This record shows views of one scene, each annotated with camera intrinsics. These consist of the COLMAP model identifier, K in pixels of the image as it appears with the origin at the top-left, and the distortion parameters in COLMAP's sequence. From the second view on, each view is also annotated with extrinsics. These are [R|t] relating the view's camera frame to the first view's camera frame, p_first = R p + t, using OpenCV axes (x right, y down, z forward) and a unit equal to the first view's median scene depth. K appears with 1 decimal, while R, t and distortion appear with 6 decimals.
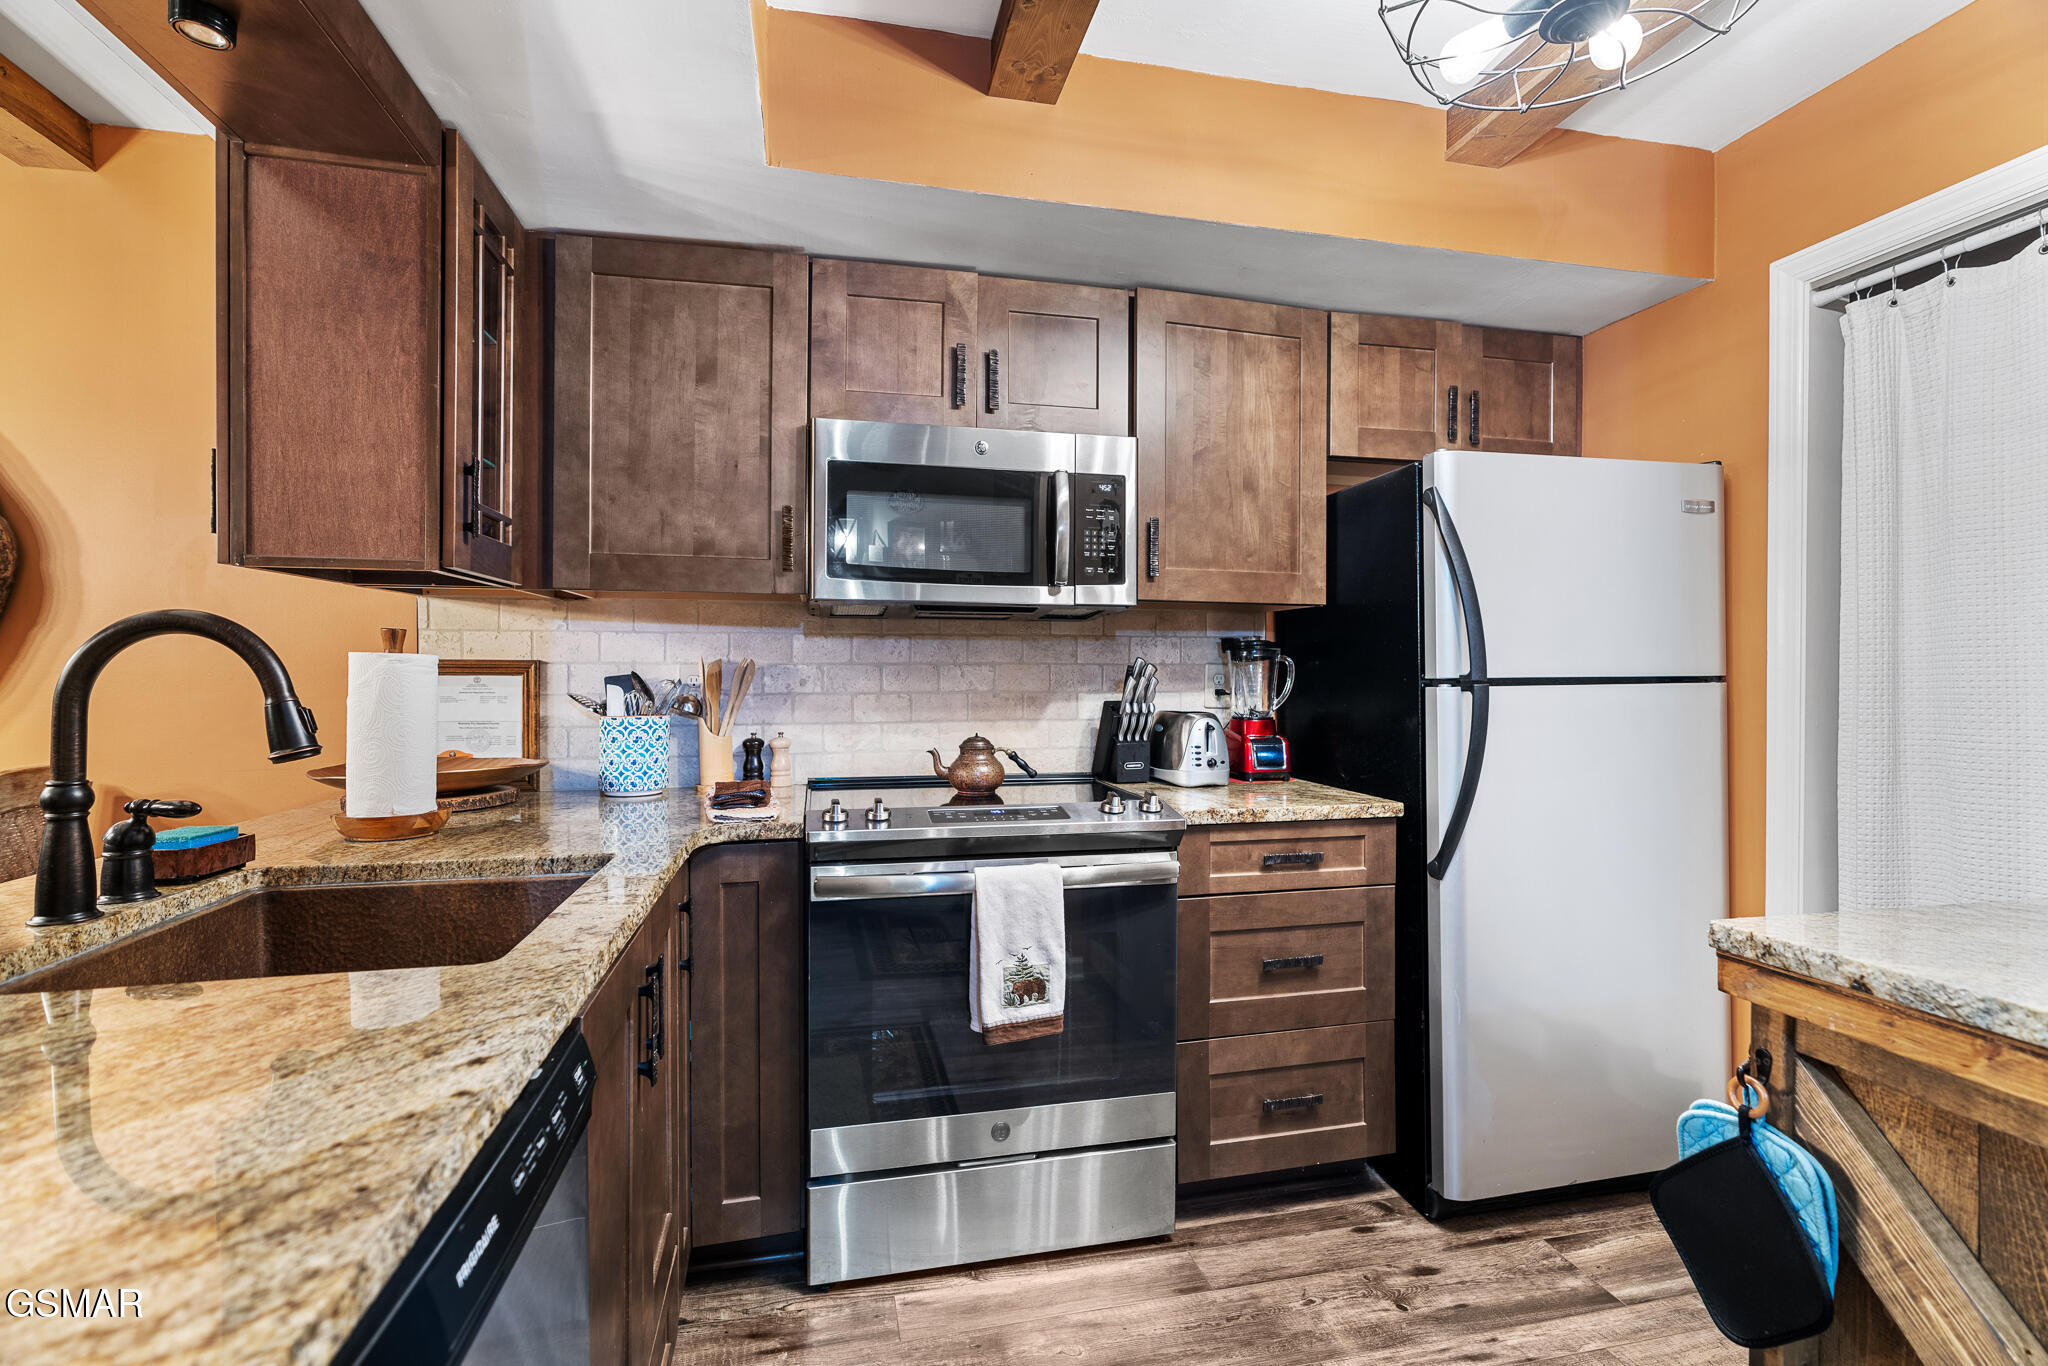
lens RADIAL K [[927.4, 0, 1030.1], [0, 927.4, 674.4], [0, 0, 1]] dist [-0.016353, 0.008697]
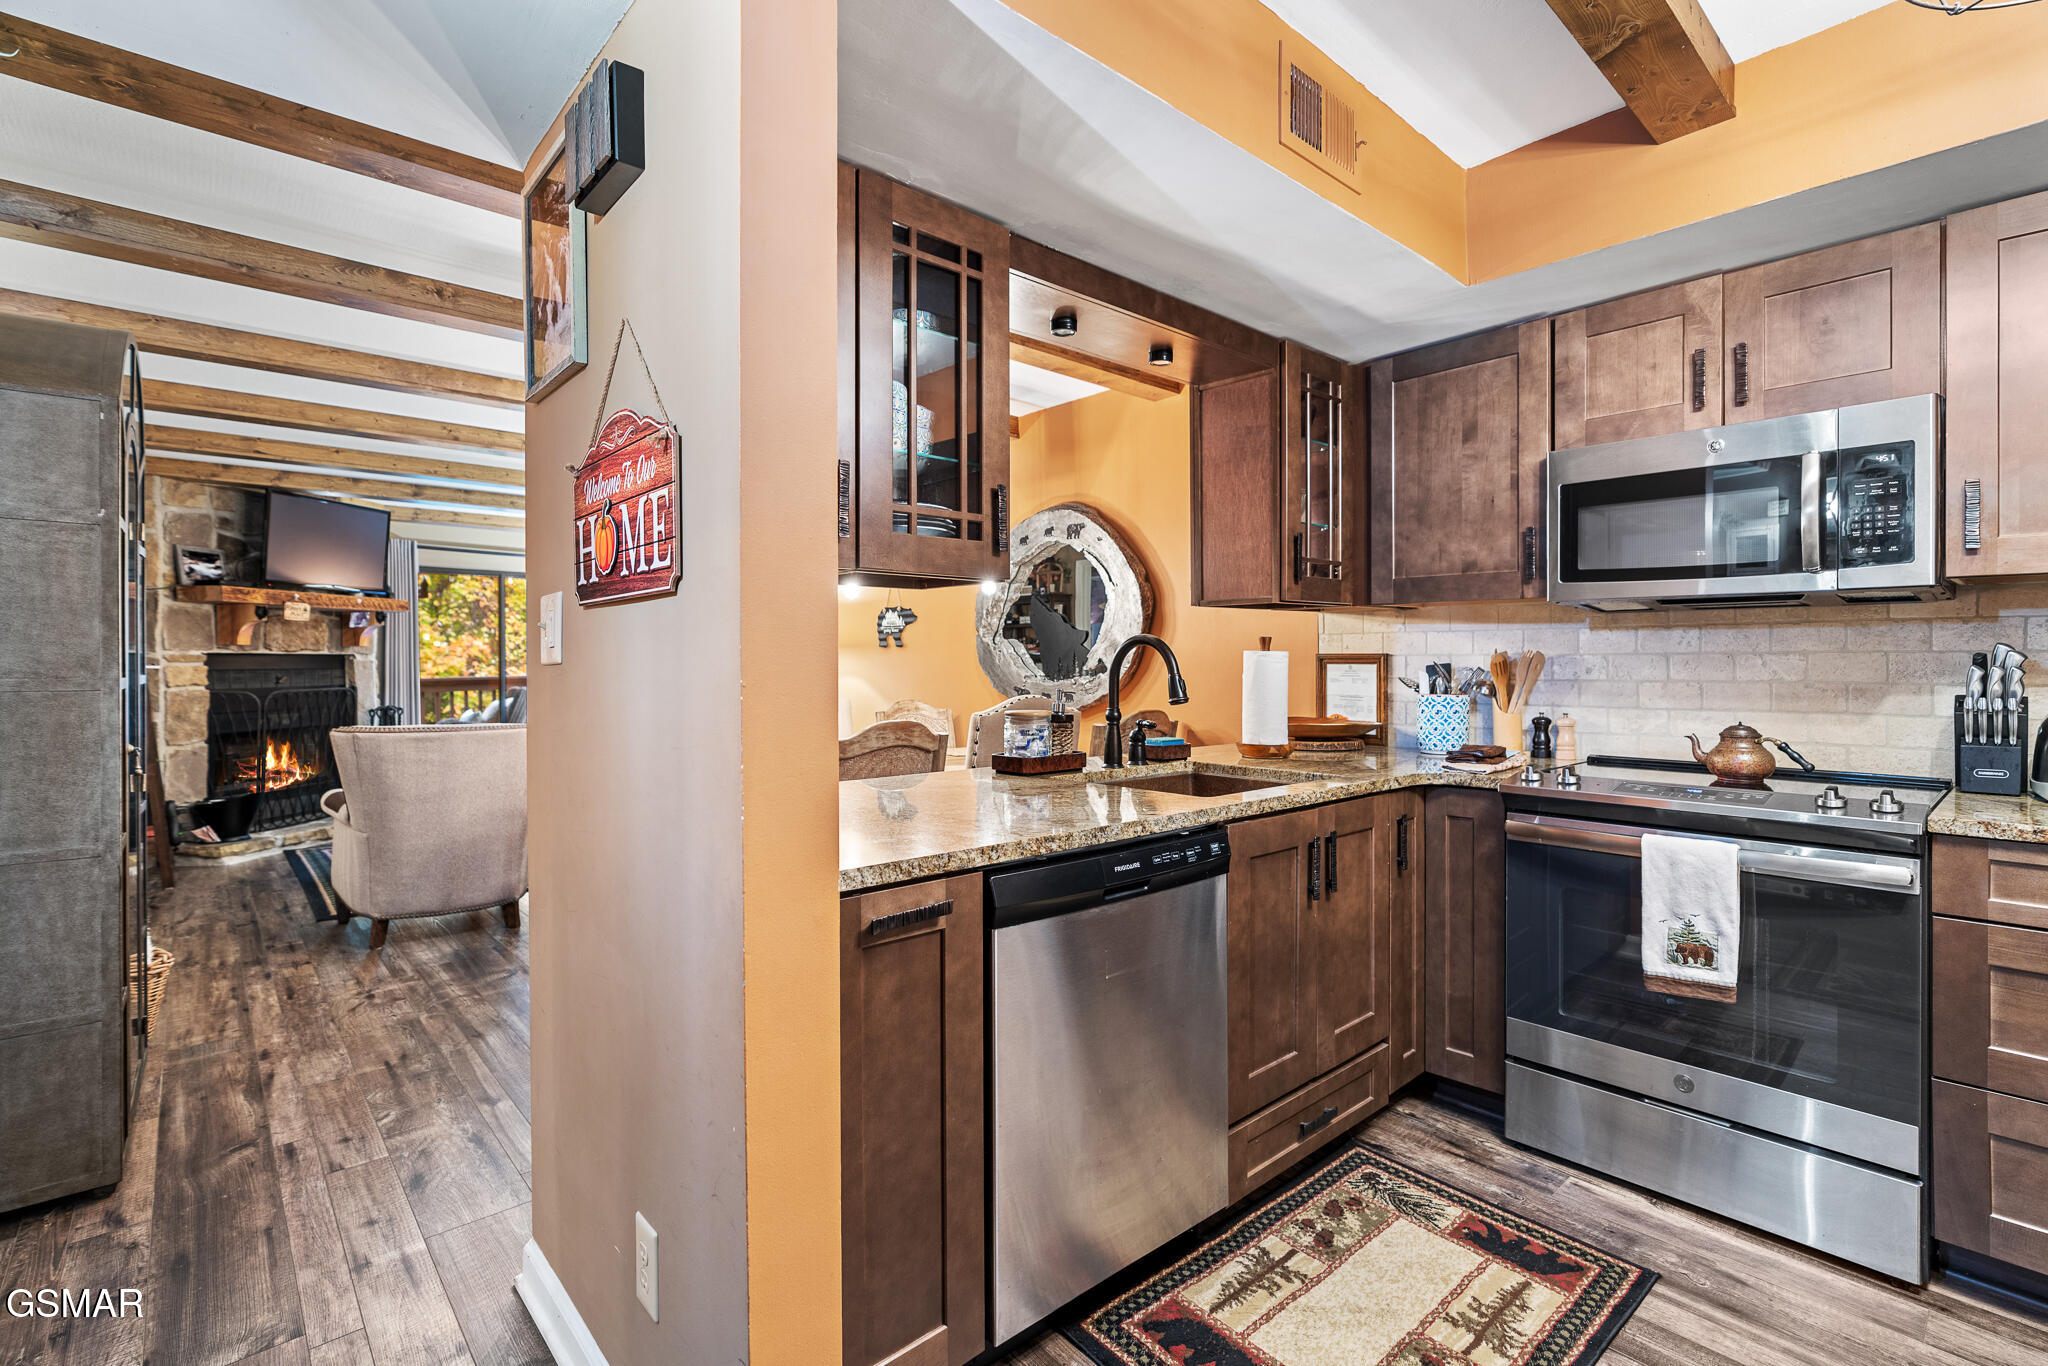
lens RADIAL K [[942.2, 0, 1029.9], [0, 942.2, 664.4], [0, 0, 1]] dist [-0.018379, 0.007893]
pose [[0.482375, 0.000839, -0.875964, 0.513640], [-0.000286, 1.000000, 0.000801, 0.000480], [0.875965, -0.000136, 0.482375, -0.188251]]
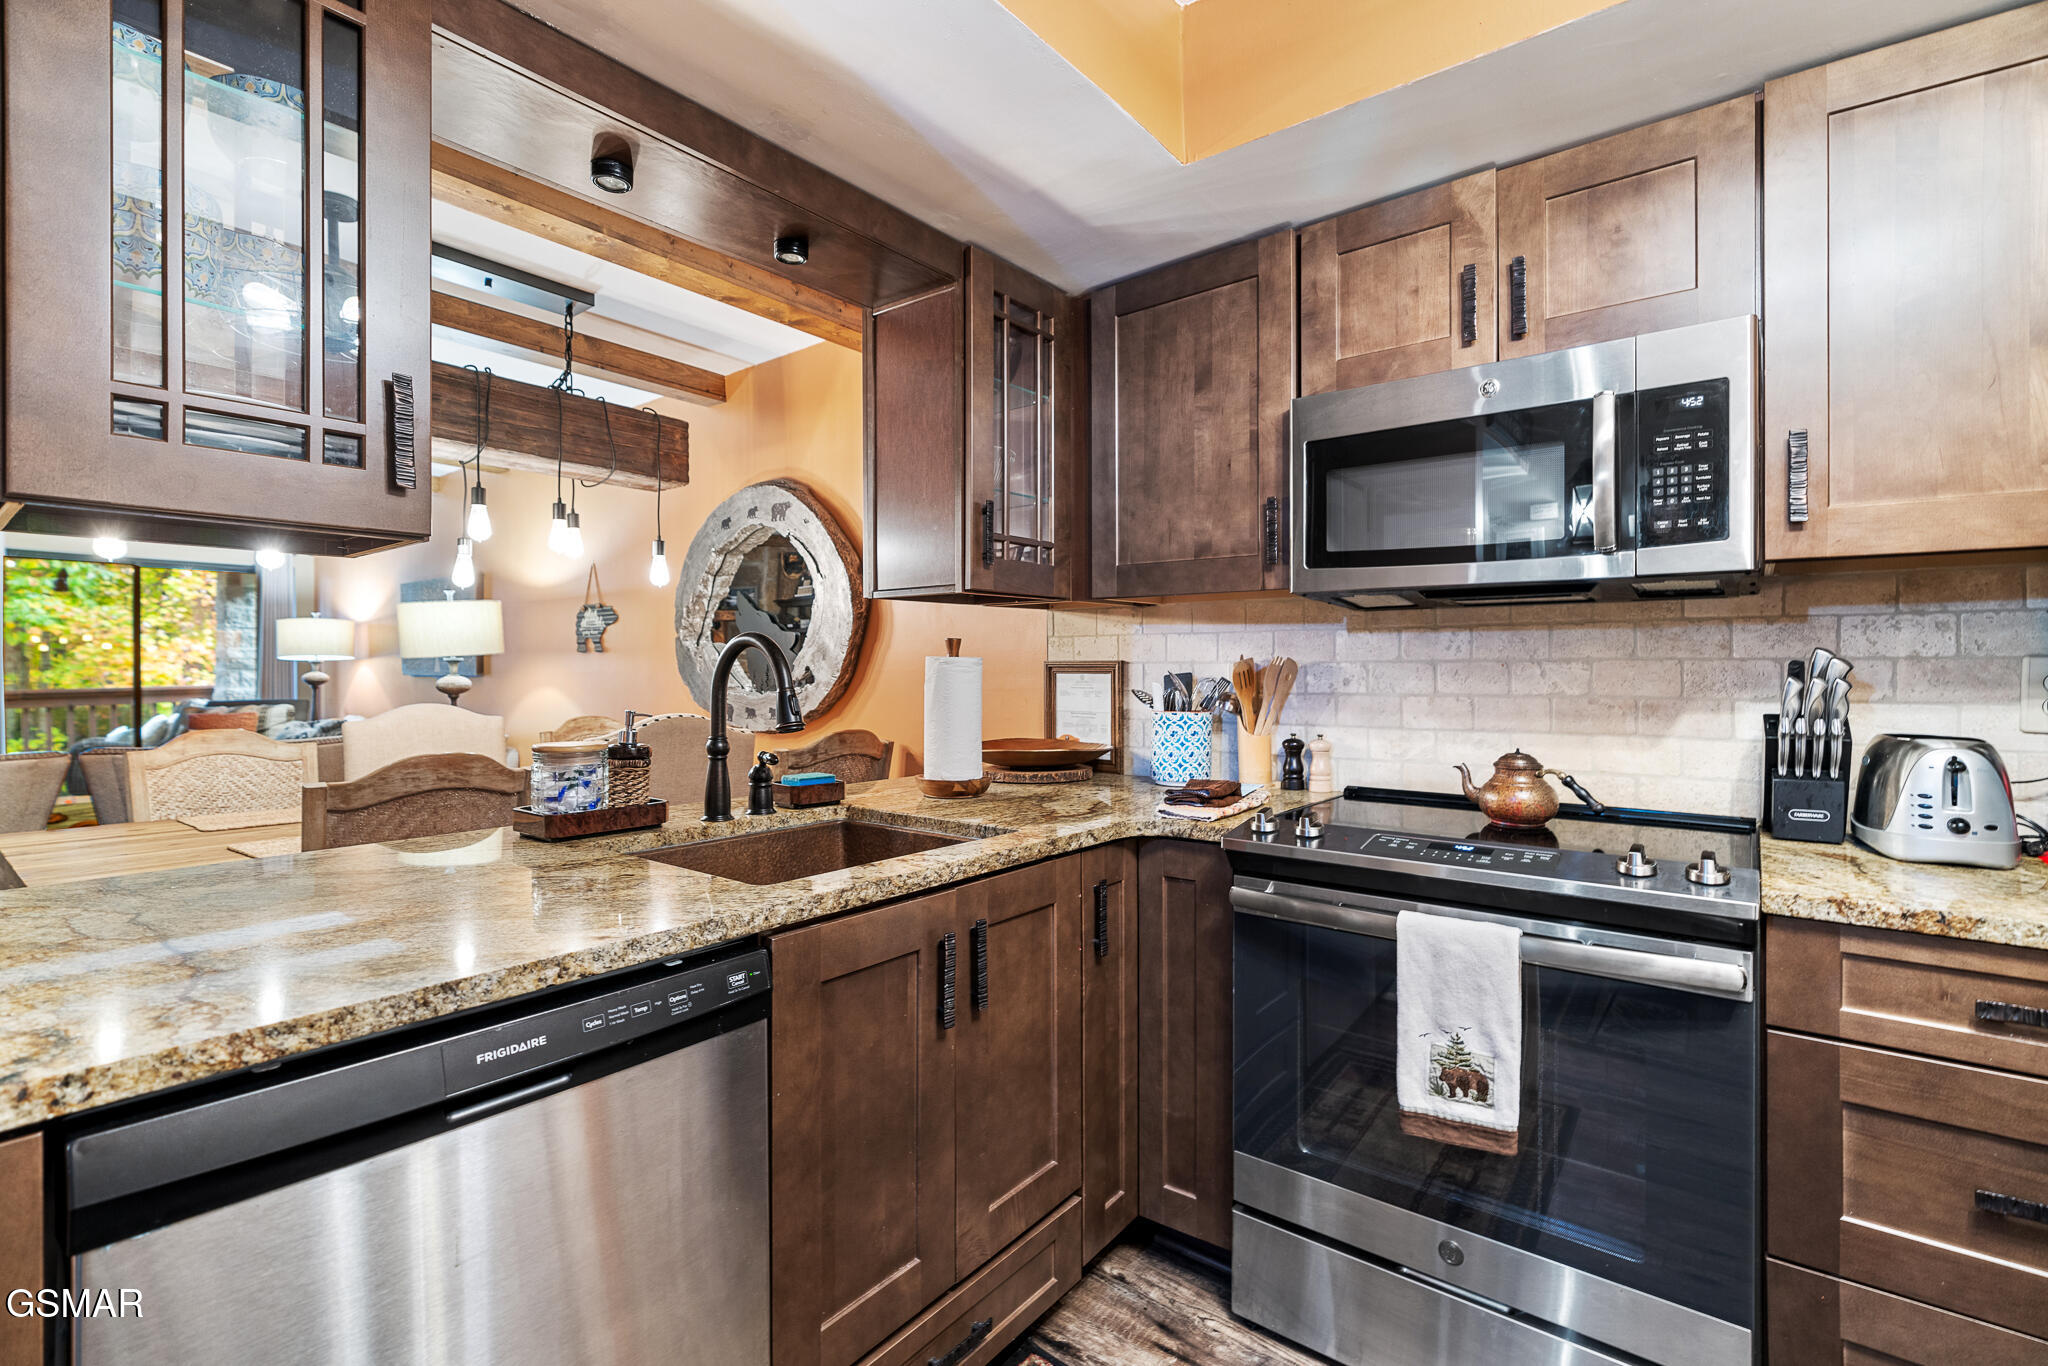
lens RADIAL K [[924.0, 0, 1021.2], [0, 924.0, 668.2], [0, 0, 1]] dist [-0.018691, 0.008276]
pose [[0.621308, -0.002147, -0.783563, 0.325656], [-0.000714, 0.999994, -0.003307, -0.002026], [0.783566, 0.002614, 0.621303, 0.205528]]
